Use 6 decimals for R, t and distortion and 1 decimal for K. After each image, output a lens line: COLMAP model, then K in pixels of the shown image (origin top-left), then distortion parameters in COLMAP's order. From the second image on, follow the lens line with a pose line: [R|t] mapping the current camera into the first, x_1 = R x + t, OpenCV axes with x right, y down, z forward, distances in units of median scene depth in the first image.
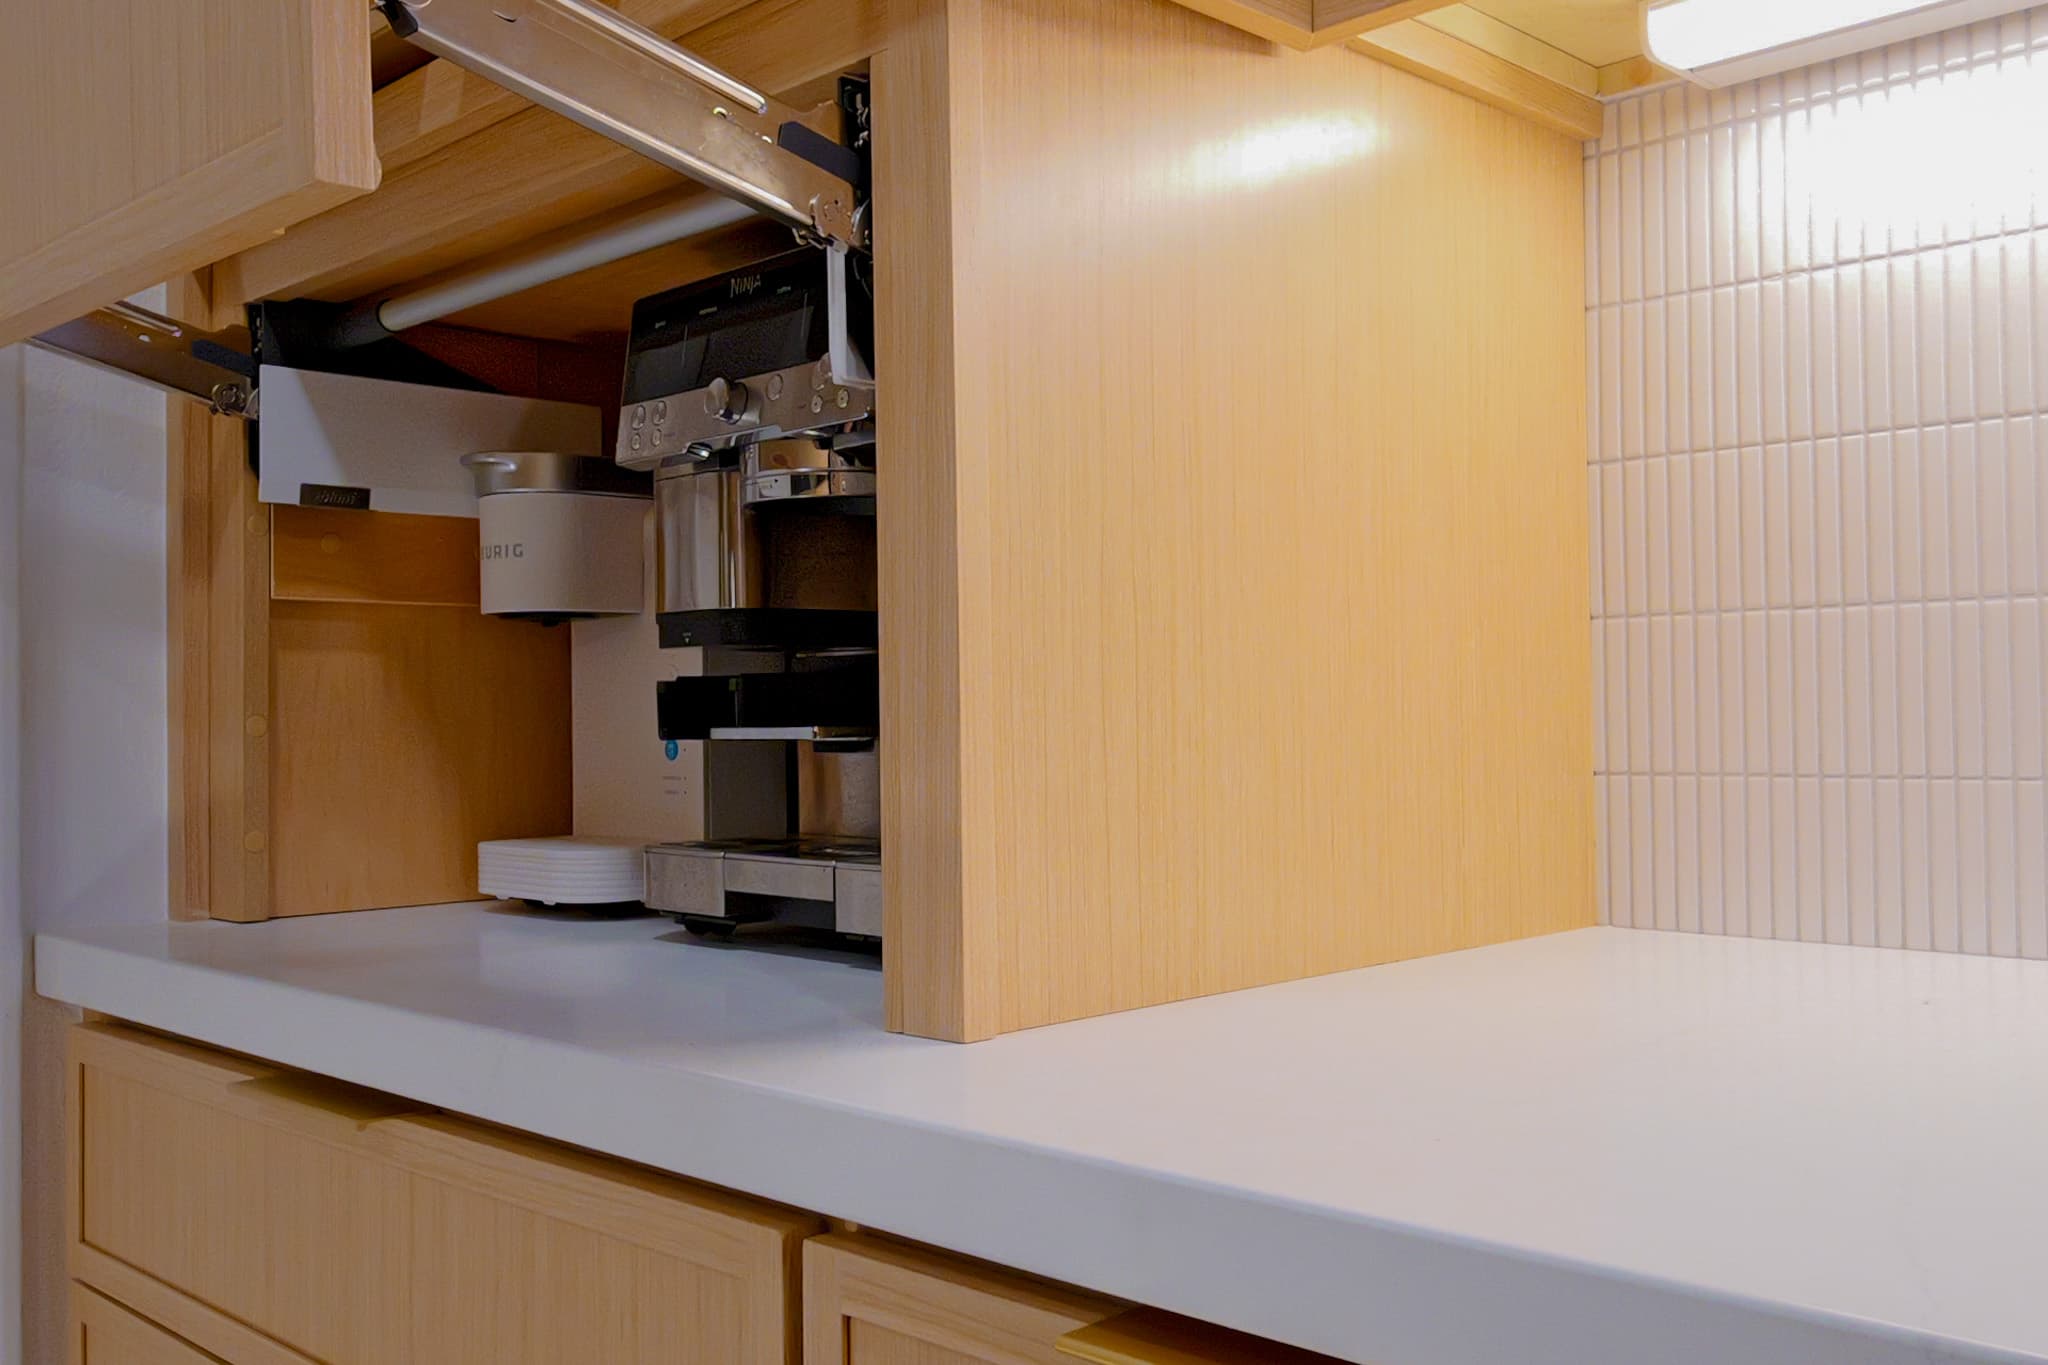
lens RADIAL K [[1895.2, 0, 1035.8], [0, 1895.2, 673.1], [0, 0, 1]] dist [0.009897, 0.000000]
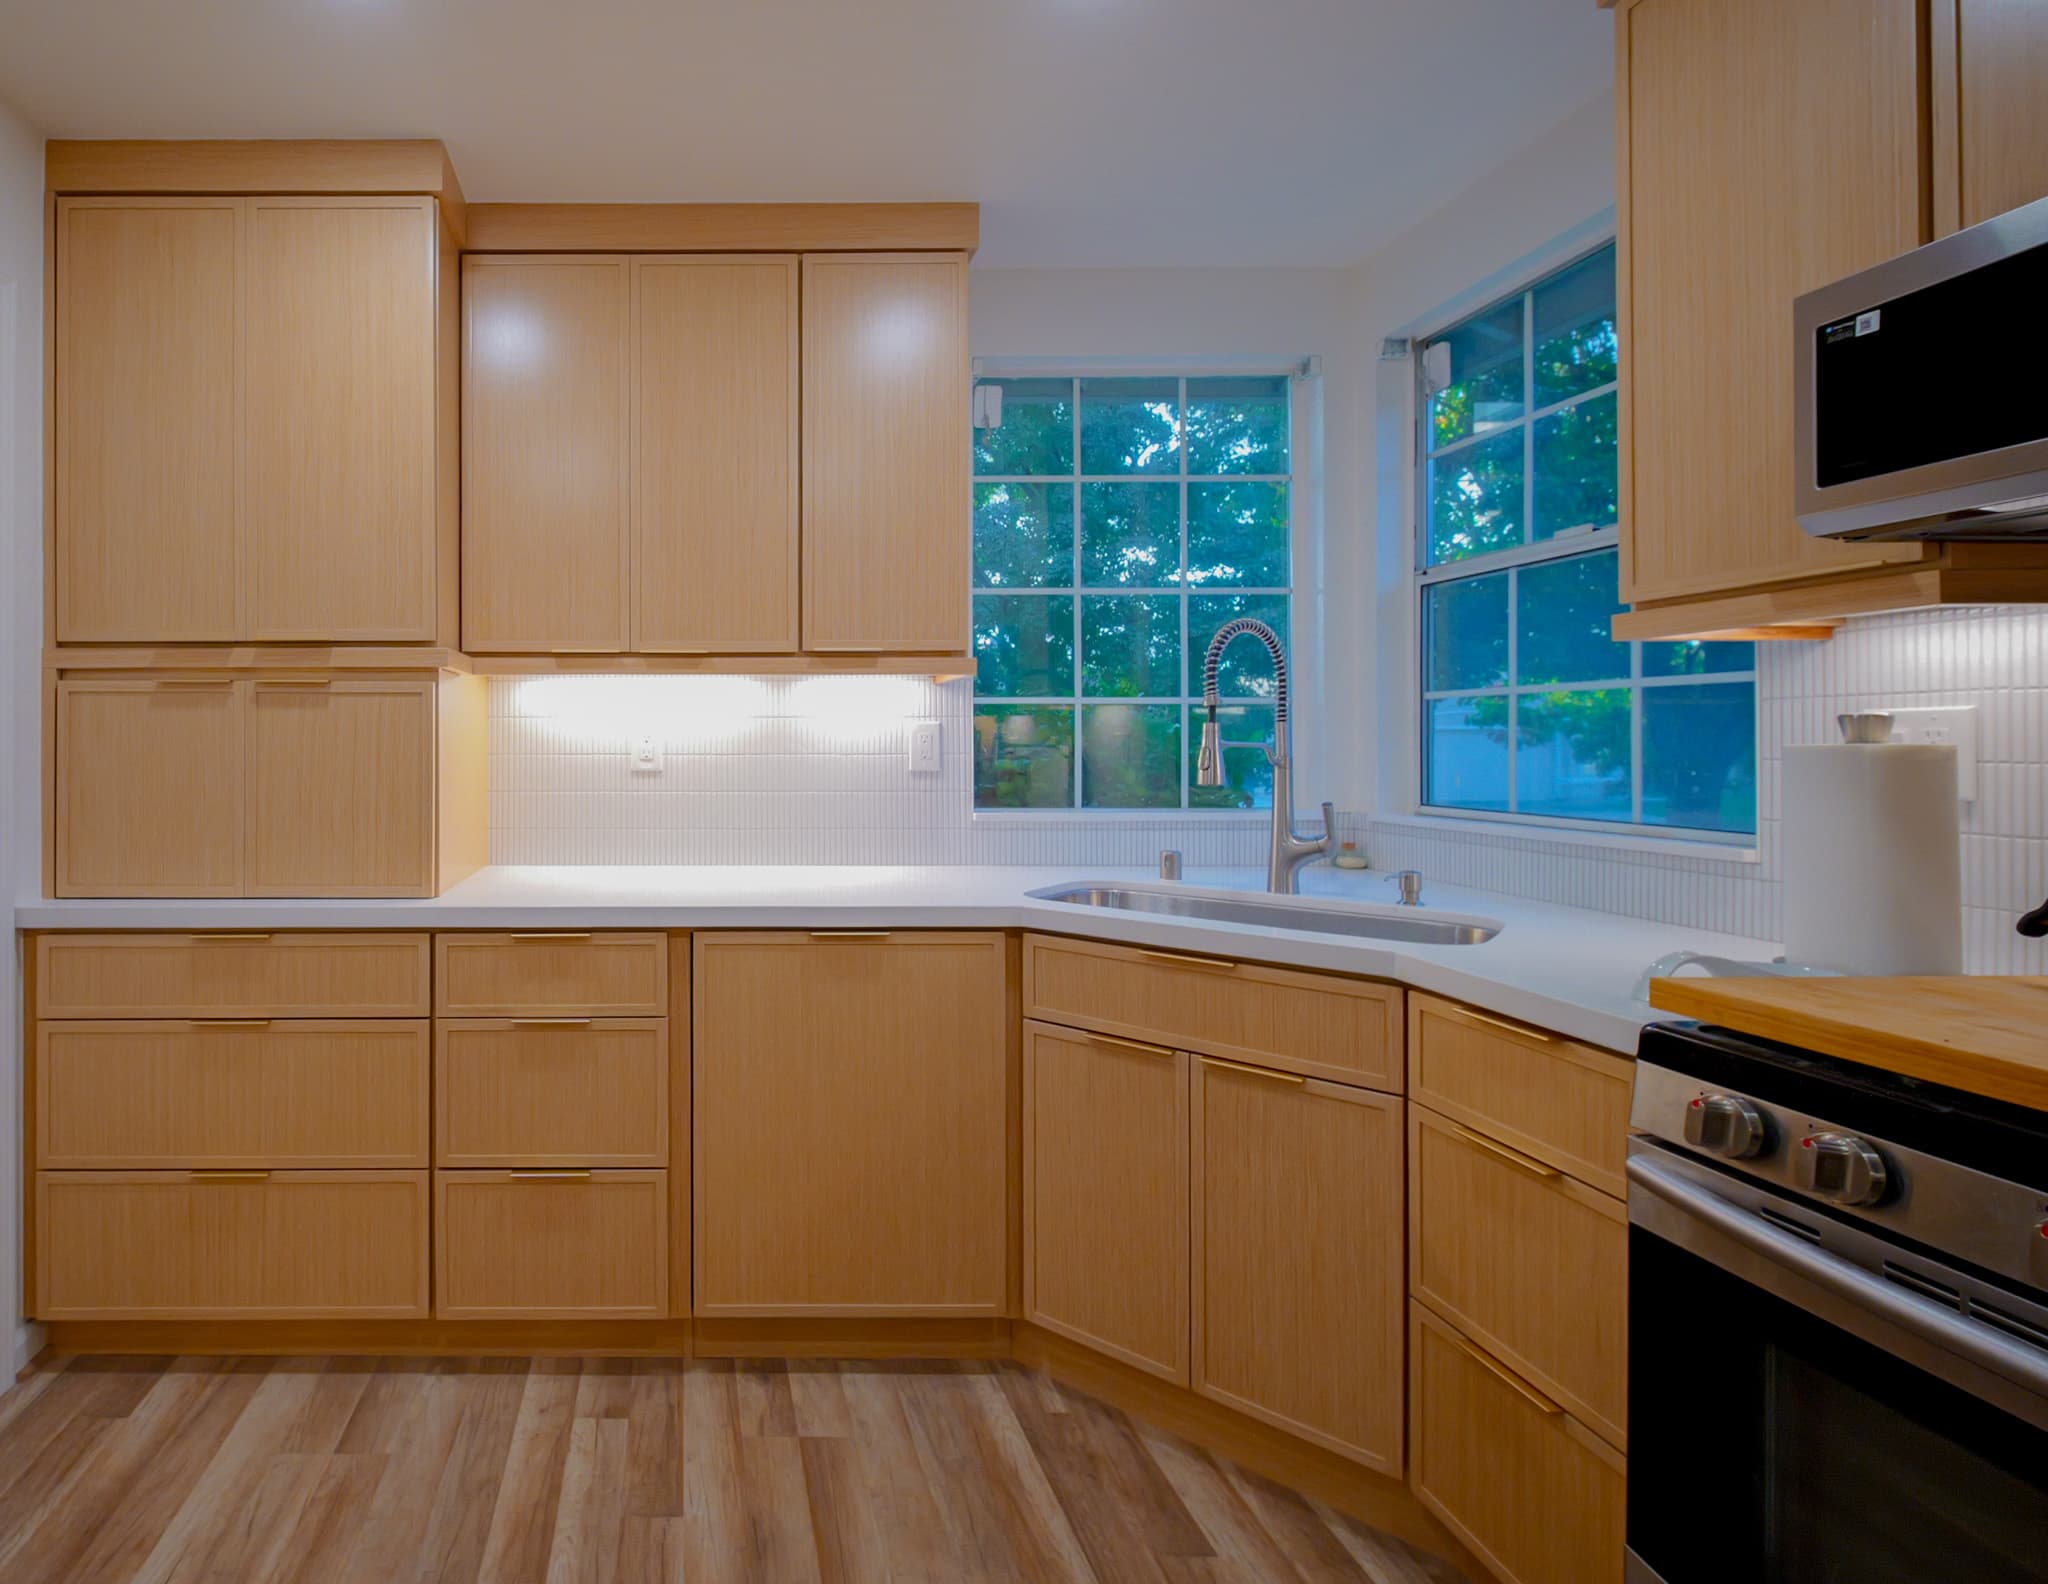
lens RADIAL K [[1008.3, 0, 679.8], [0, 1008.3, 738.0], [0, 0, 1]] dist [0.007585, -0.004373]
pose [[0.714034, 0.016296, 0.699921, -0.957403], [-0.019476, 0.999805, -0.003408, -0.146562], [-0.699840, -0.011198, 0.714212, -0.872127]]
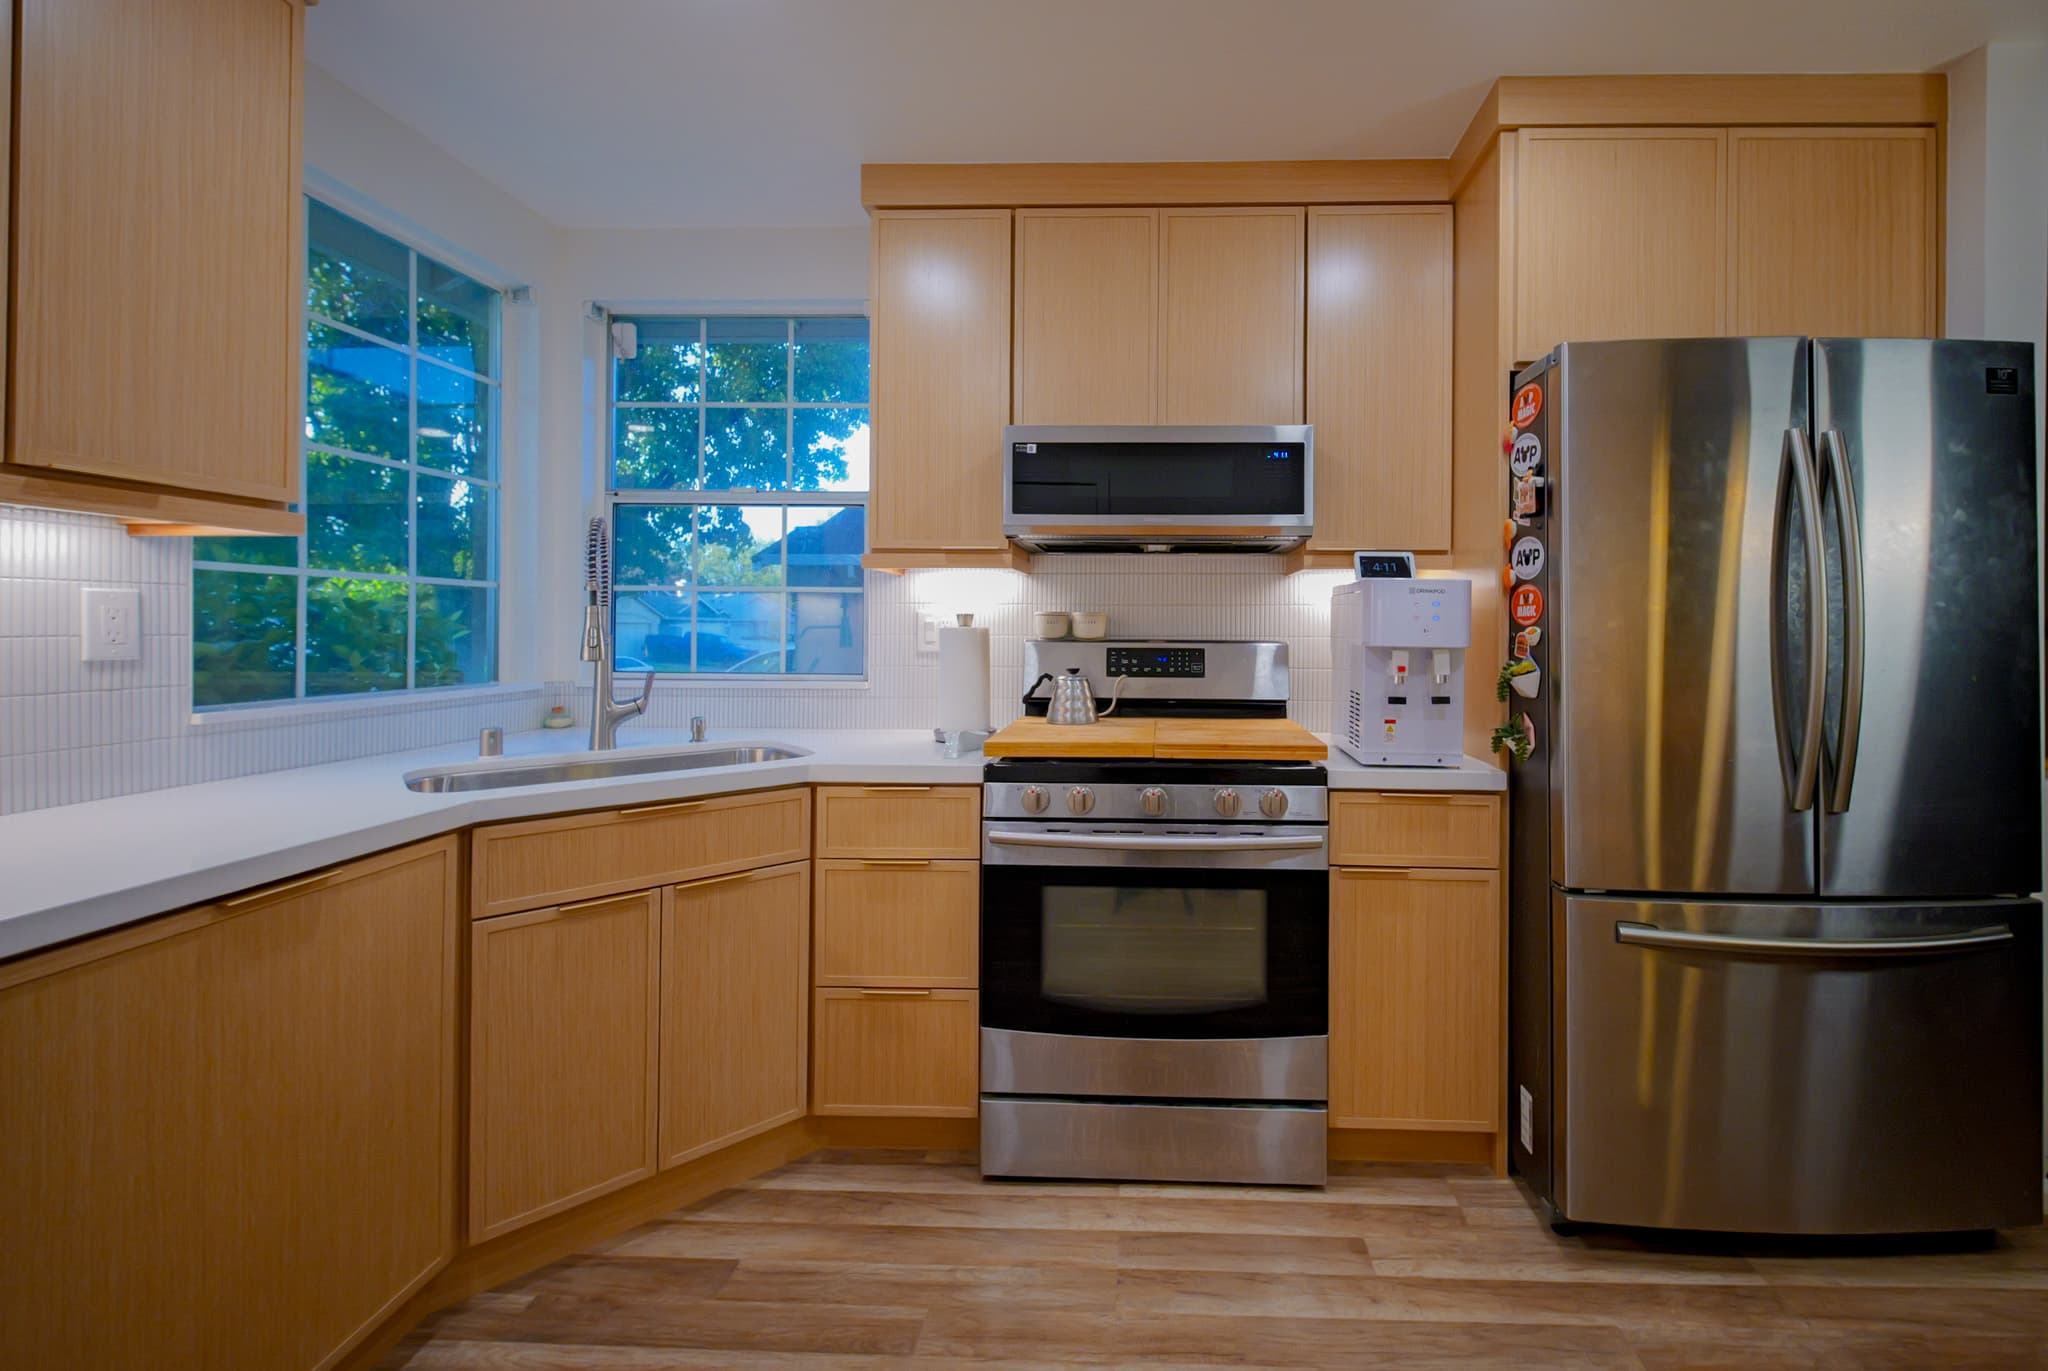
lens RADIAL K [[834.3, 0, 1125.0], [0, 834.3, 623.2], [0, 0, 1]] dist [0.003726, -0.002484]
pose [[-0.678581, 0.011809, 0.734430, -0.988539], [-0.009773, 0.999637, -0.025103, -0.131774], [-0.734460, -0.024212, -0.678220, 0.059989]]
